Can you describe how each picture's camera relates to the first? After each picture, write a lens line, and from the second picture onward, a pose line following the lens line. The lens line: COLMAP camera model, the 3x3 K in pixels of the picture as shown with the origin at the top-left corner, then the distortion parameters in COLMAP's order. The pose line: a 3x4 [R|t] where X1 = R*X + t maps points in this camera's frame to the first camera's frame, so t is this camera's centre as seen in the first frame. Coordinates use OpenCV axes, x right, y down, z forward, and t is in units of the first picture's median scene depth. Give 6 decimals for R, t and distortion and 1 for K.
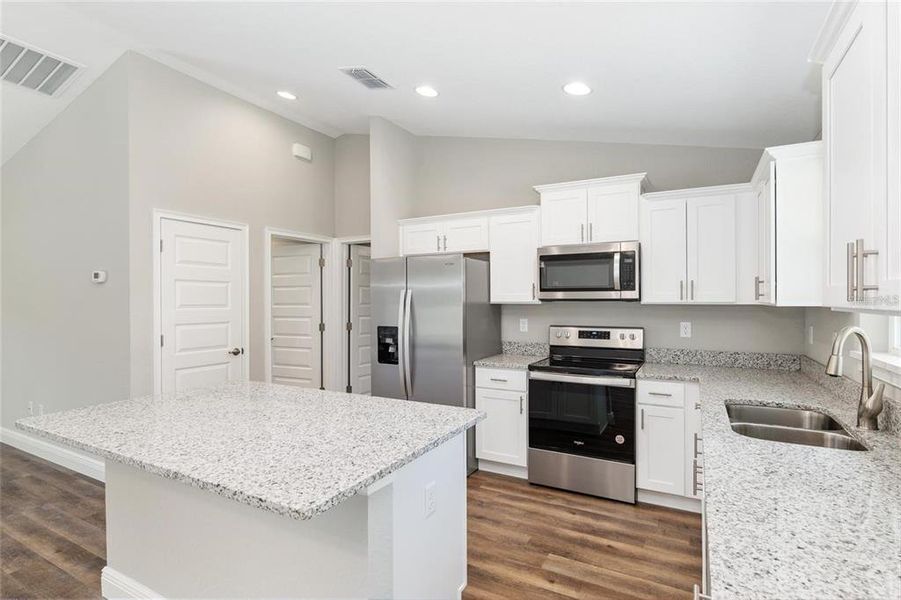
lens RADIAL K [[448.9, 0, 450.5], [0, 448.9, 300.0], [0, 0, 1]] dist [0.000506, 0.000524]
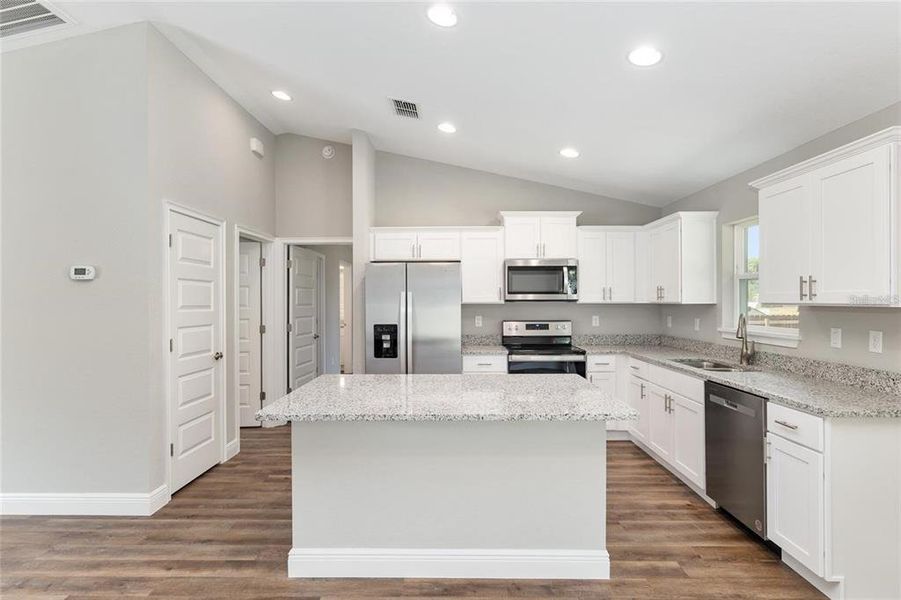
lens RADIAL K [[461.3, 0, 450.5], [0, 461.3, 300.0], [0, 0, 1]] dist [0.002646, 0.000665]
pose [[0.881533, 0.000335, 0.472123, -0.584983], [0.001719, 0.999991, -0.003919, 0.003148], [-0.472120, 0.004266, 0.881524, -0.091550]]
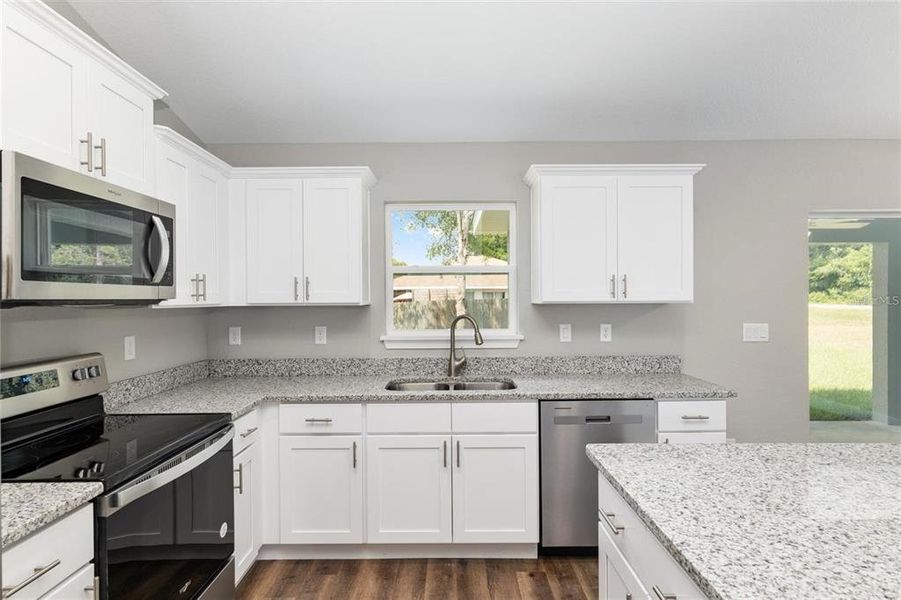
lens RADIAL K [[468.3, 0, 451.7], [0, 468.3, 301.5], [0, 0, 1]] dist [0.000344, 0.000005]
pose [[-0.481992, -0.000282, 0.876175, -0.287091], [0.010353, 0.999928, 0.006016, 0.000069], [-0.876114, 0.011971, -0.481955, 0.904576]]
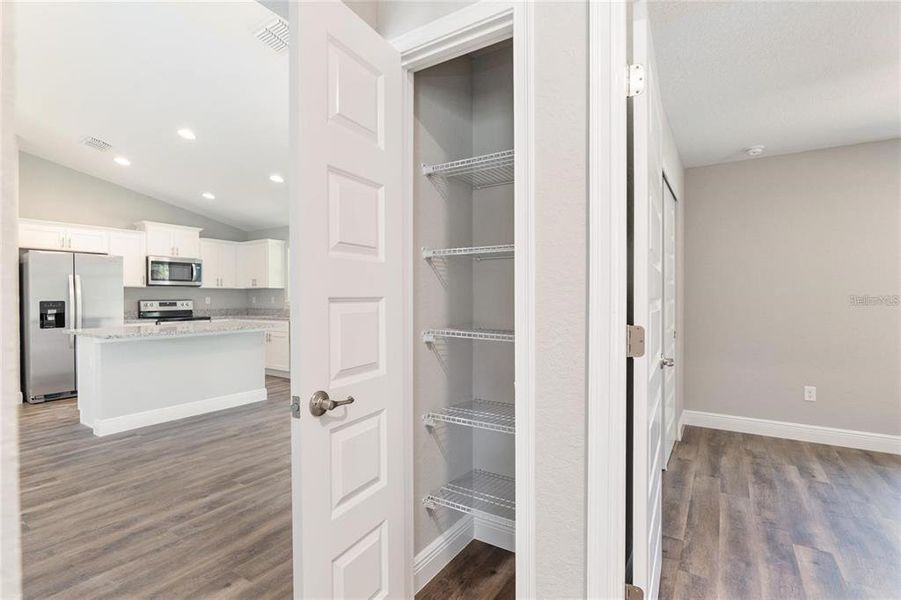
lens RADIAL K [[419.4, 0, 450.5], [0, 419.4, 300.0], [0, 0, 1]] dist [-0.016865, 0.001071]
pose [[0.060952, -0.004743, 0.998129, -1.447939], [0.006549, 0.999969, 0.004352, 0.063008], [-0.998119, 0.006272, 0.060981, -0.323364]]
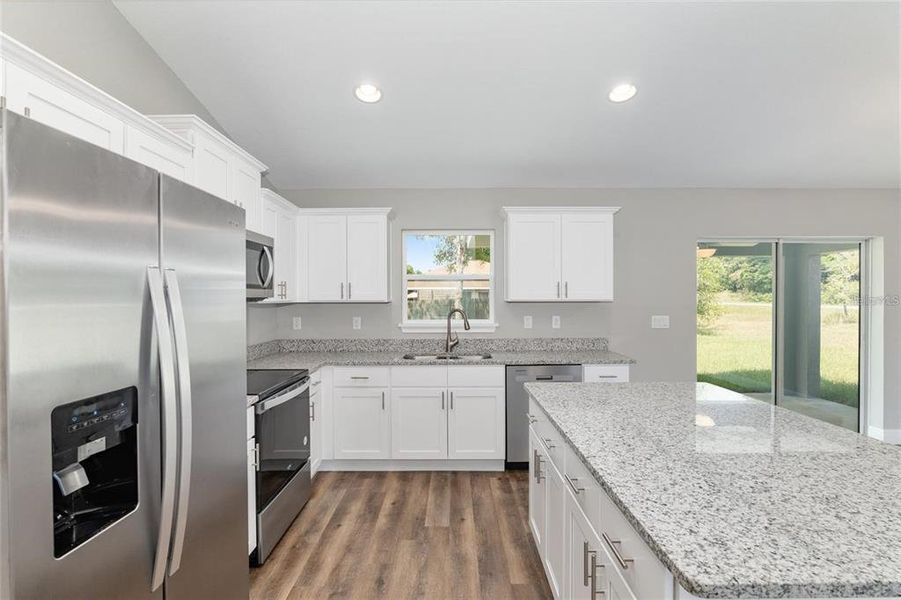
lens RADIAL K [[419.4, 0, 450.5], [0, 419.4, 300.0], [0, 0, 1]] dist [-0.016865, 0.001071]
pose [[-0.477514, -0.000205, 0.878624, -0.506219], [0.007957, 0.999958, 0.004558, 0.000750], [-0.878588, 0.009167, -0.477492, 1.012481]]
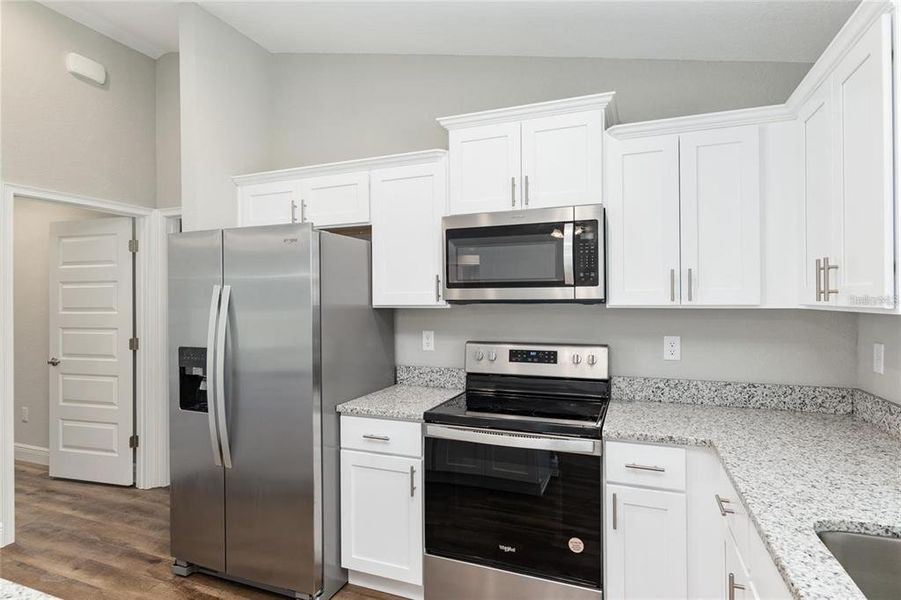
lens RADIAL K [[474.6, 0, 449.3], [0, 474.6, 297.5], [0, 0, 1]] dist [0.003649, 0.000766]
pose [[0.991927, -0.001819, 0.126800, 0.123690], [0.002811, 0.999967, -0.007642, -0.000902], [-0.126782, 0.007937, 0.991899, 0.366385]]
